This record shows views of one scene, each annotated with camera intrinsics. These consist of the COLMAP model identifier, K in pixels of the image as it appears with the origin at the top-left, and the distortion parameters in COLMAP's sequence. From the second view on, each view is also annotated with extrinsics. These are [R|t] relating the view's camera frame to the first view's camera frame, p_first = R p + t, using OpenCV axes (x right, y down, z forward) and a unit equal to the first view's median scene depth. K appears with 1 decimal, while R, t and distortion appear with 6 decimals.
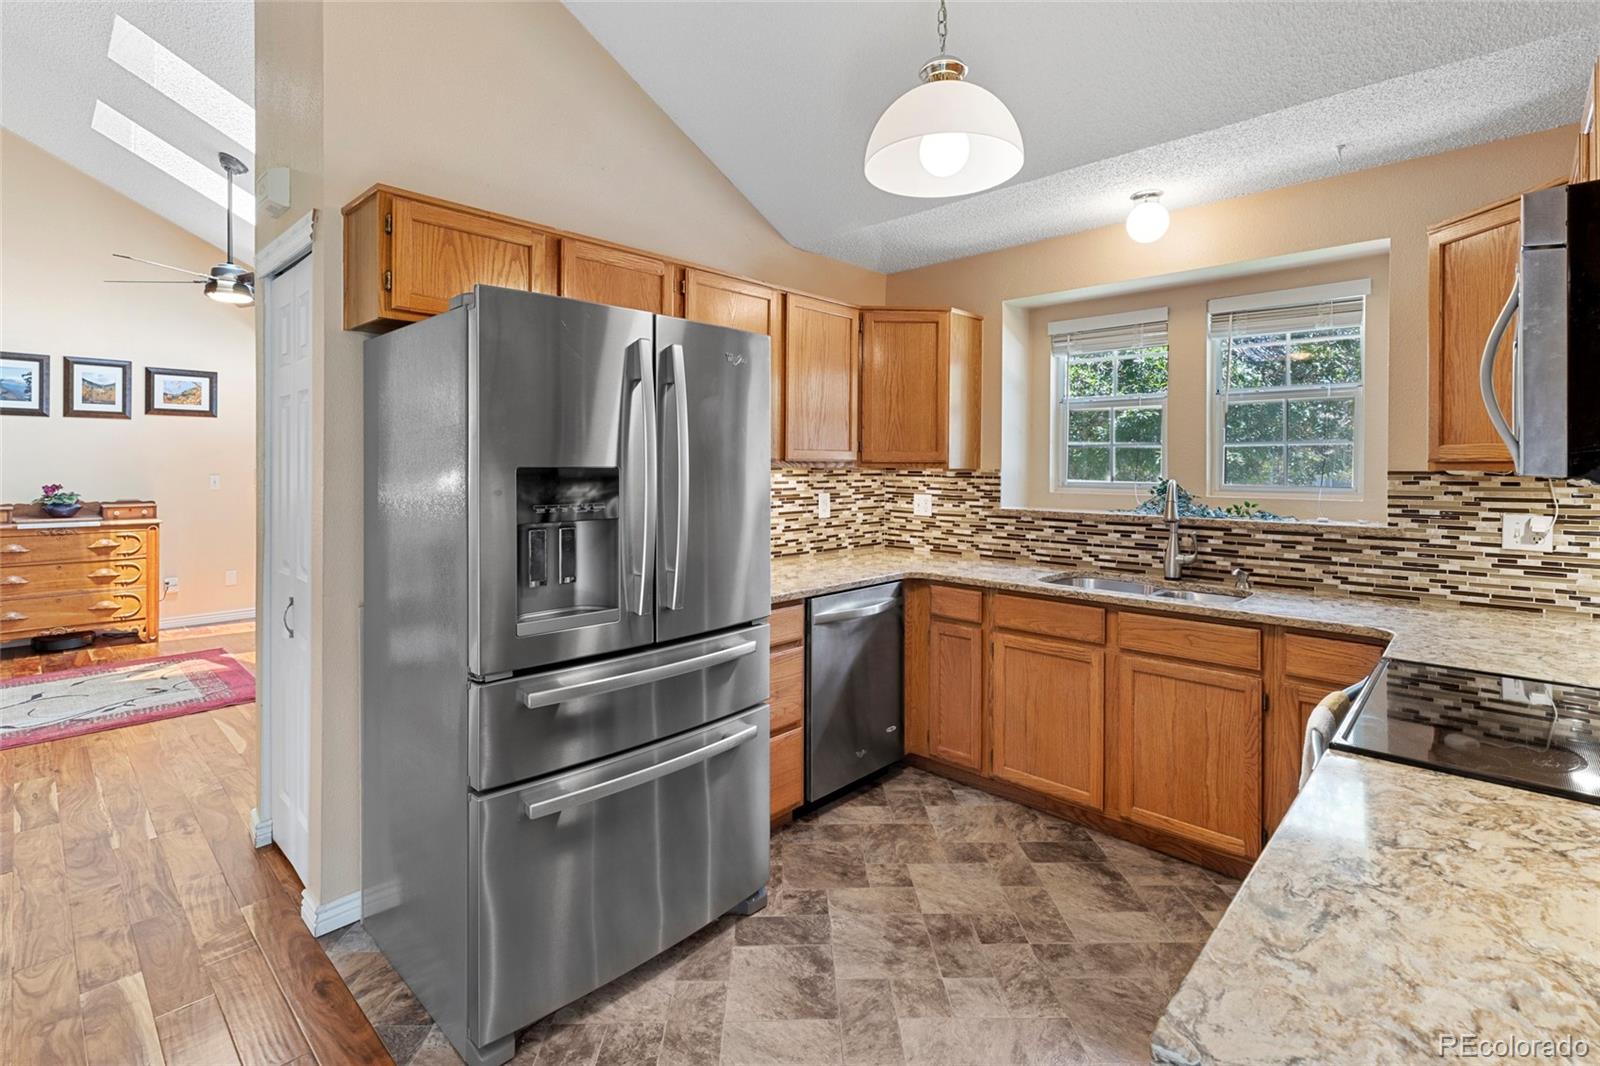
lens RADIAL K [[724.8, 0, 783.0], [0, 724.8, 467.2], [0, 0, 1]] dist [0.005341, -0.001783]
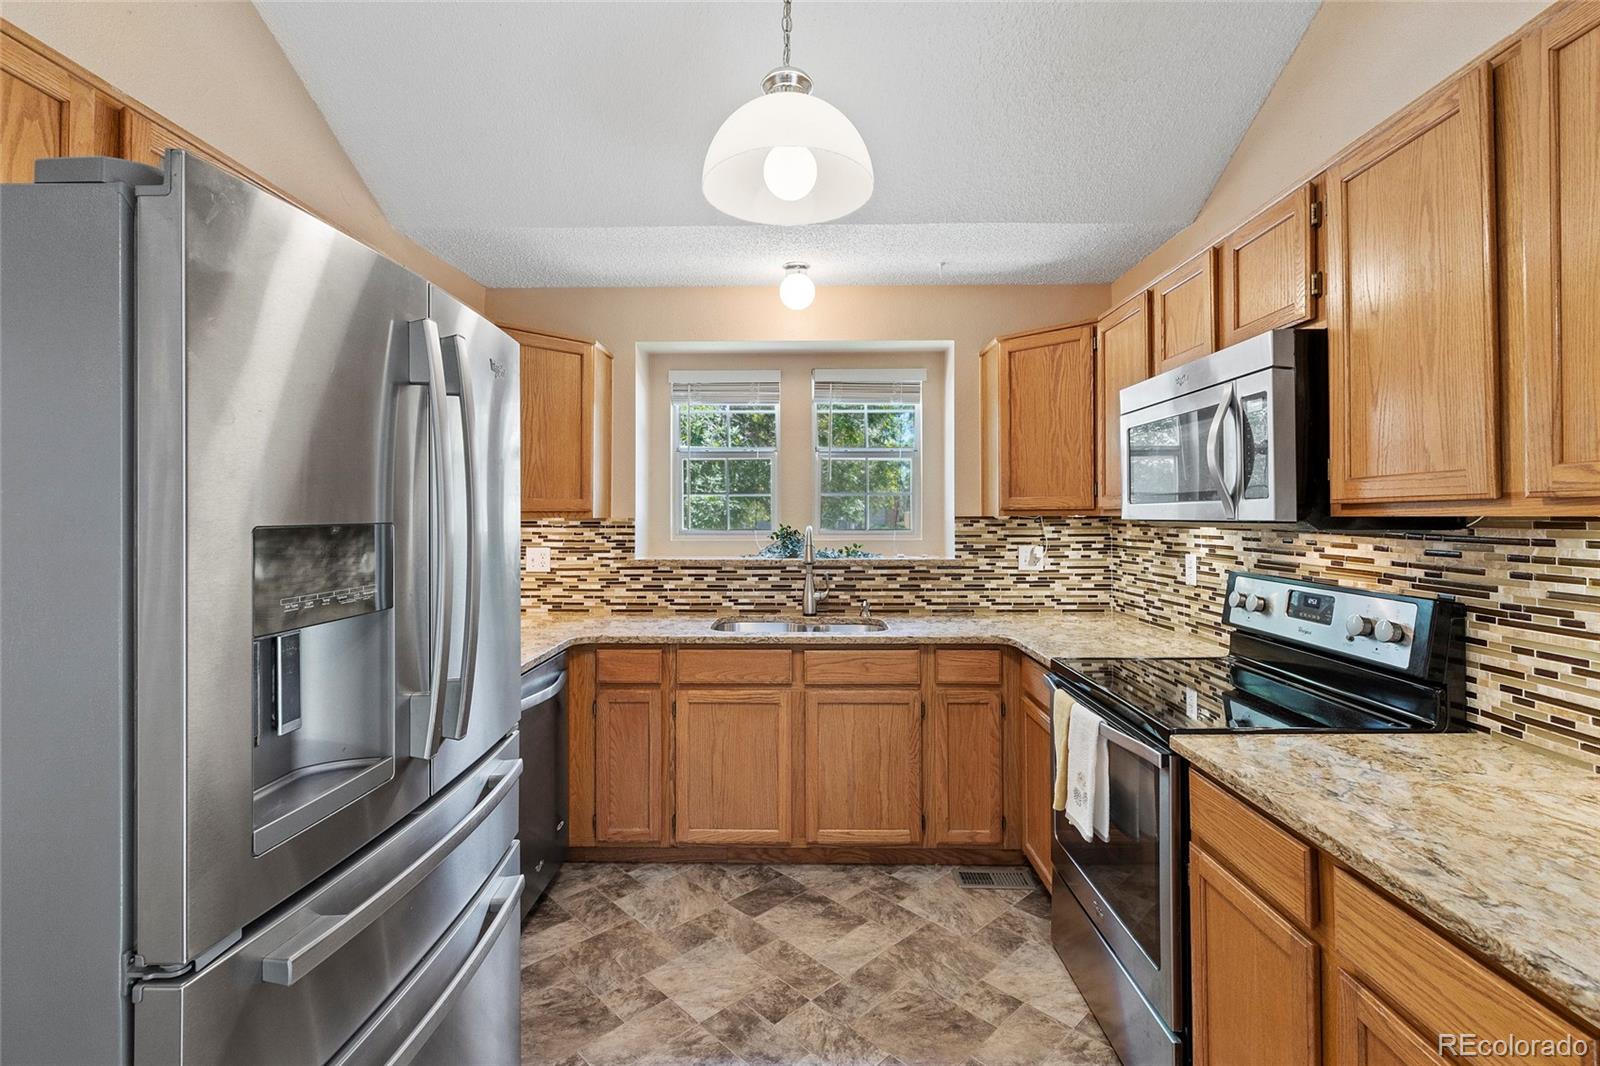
lens RADIAL K [[724.8, 0, 799.2], [0, 724.8, 508.2], [0, 0, 1]] dist [0.005341, -0.001783]
pose [[0.735889, -0.001863, 0.677100, -0.234619], [0.007634, 0.999955, -0.005546, -0.004022], [-0.677059, 0.009250, 0.735870, 0.195087]]
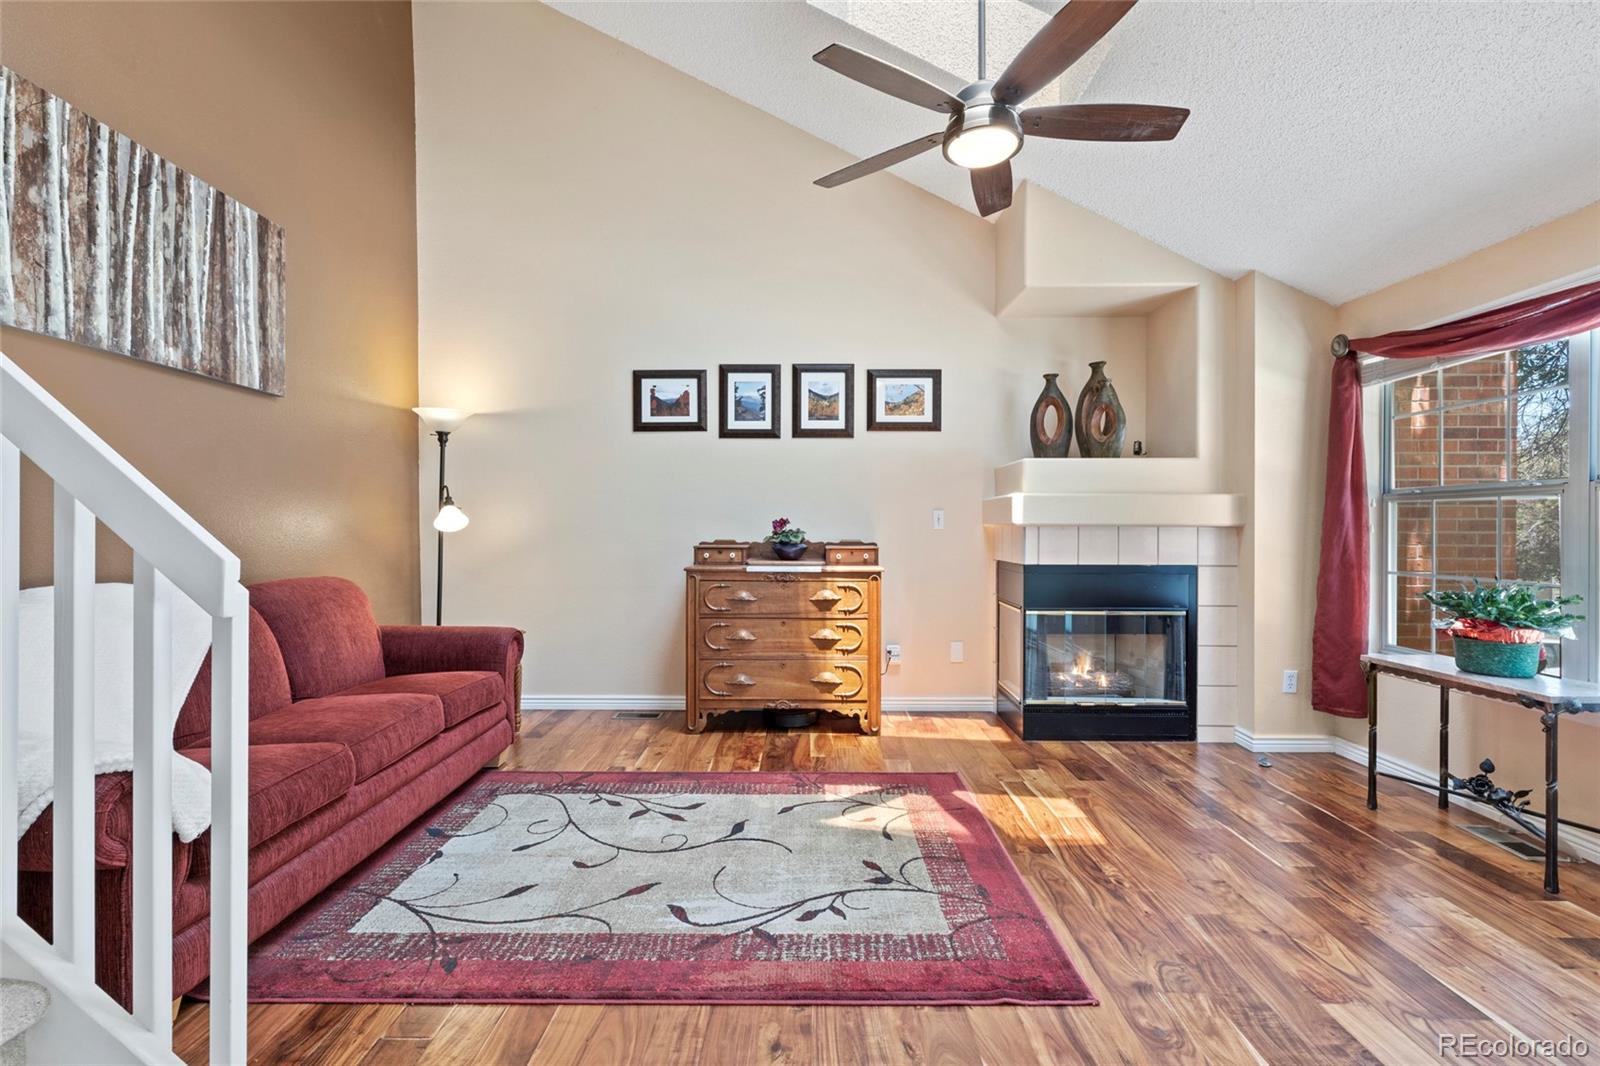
lens RADIAL K [[724.8, 0, 807.0], [0, 724.8, 530.2], [0, 0, 1]] dist [0.005341, -0.001783]
pose [[0.686757, -0.003436, -0.726879, -0.643181], [0.000787, 0.999992, -0.003983, 0.064190], [0.726887, 0.002164, 0.686754, 0.755153]]
